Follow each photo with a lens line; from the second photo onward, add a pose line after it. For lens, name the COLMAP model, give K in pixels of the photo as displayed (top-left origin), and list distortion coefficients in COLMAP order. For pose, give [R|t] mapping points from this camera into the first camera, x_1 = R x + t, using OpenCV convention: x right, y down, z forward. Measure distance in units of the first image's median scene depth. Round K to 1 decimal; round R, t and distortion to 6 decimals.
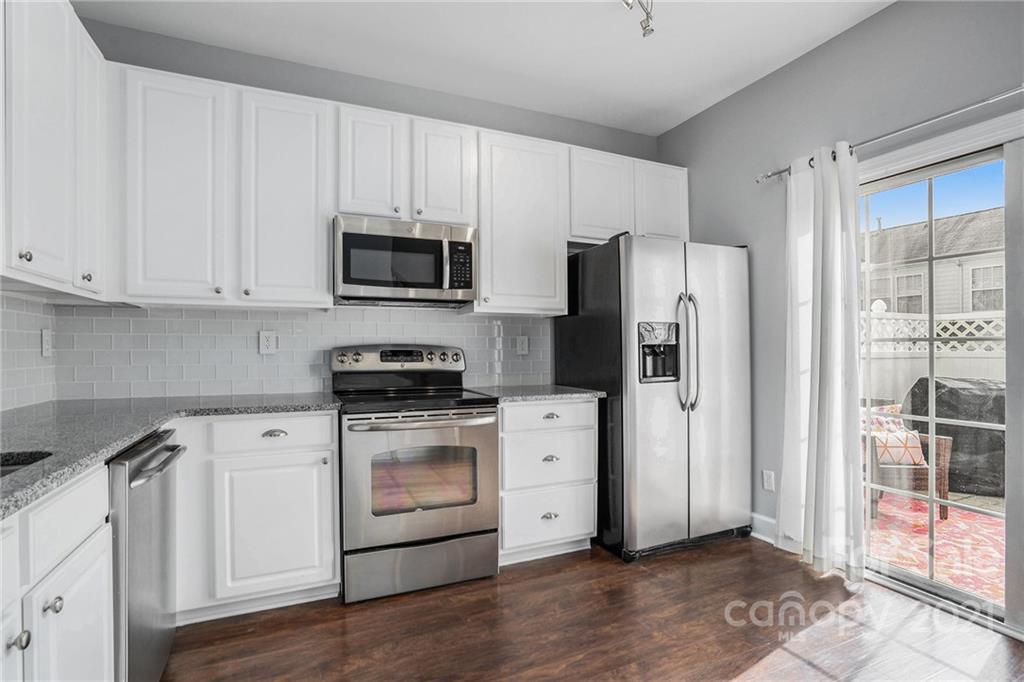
lens RADIAL K [[478.4, 0, 516.2], [0, 478.4, 338.3], [0, 0, 1]] dist [-0.059221, 0.015578]
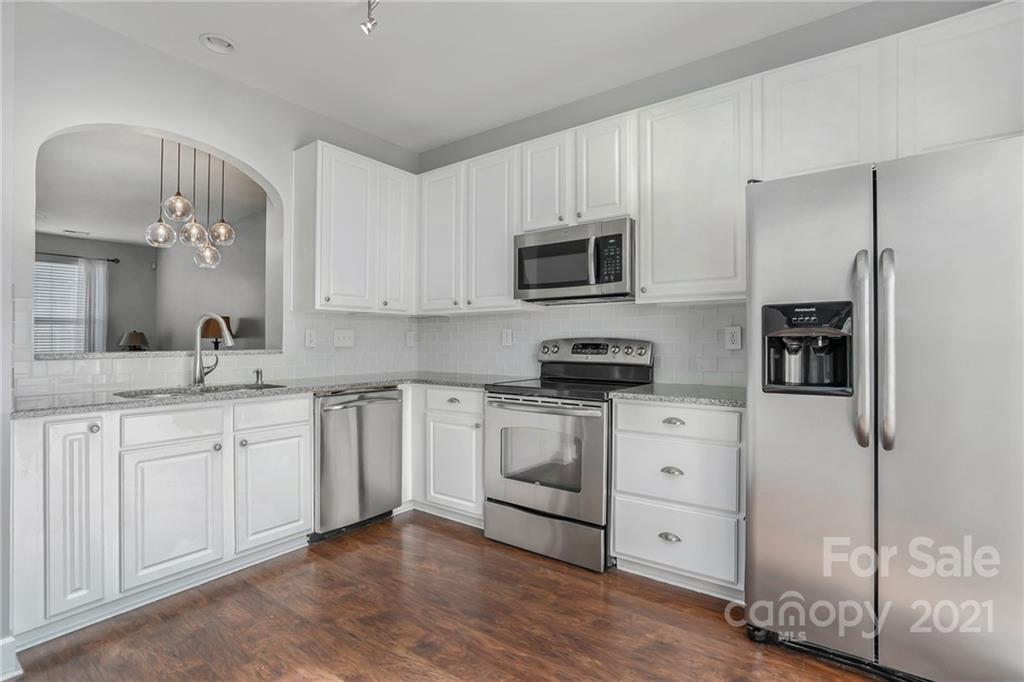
lens RADIAL K [[478.4, 0, 516.2], [0, 478.4, 338.3], [0, 0, 1]] dist [-0.059221, 0.015578]
pose [[0.502199, -0.006433, -0.864728, 0.661731], [0.014036, 0.999901, 0.000713, 0.010463], [0.864638, -0.012496, 0.502240, 0.335214]]
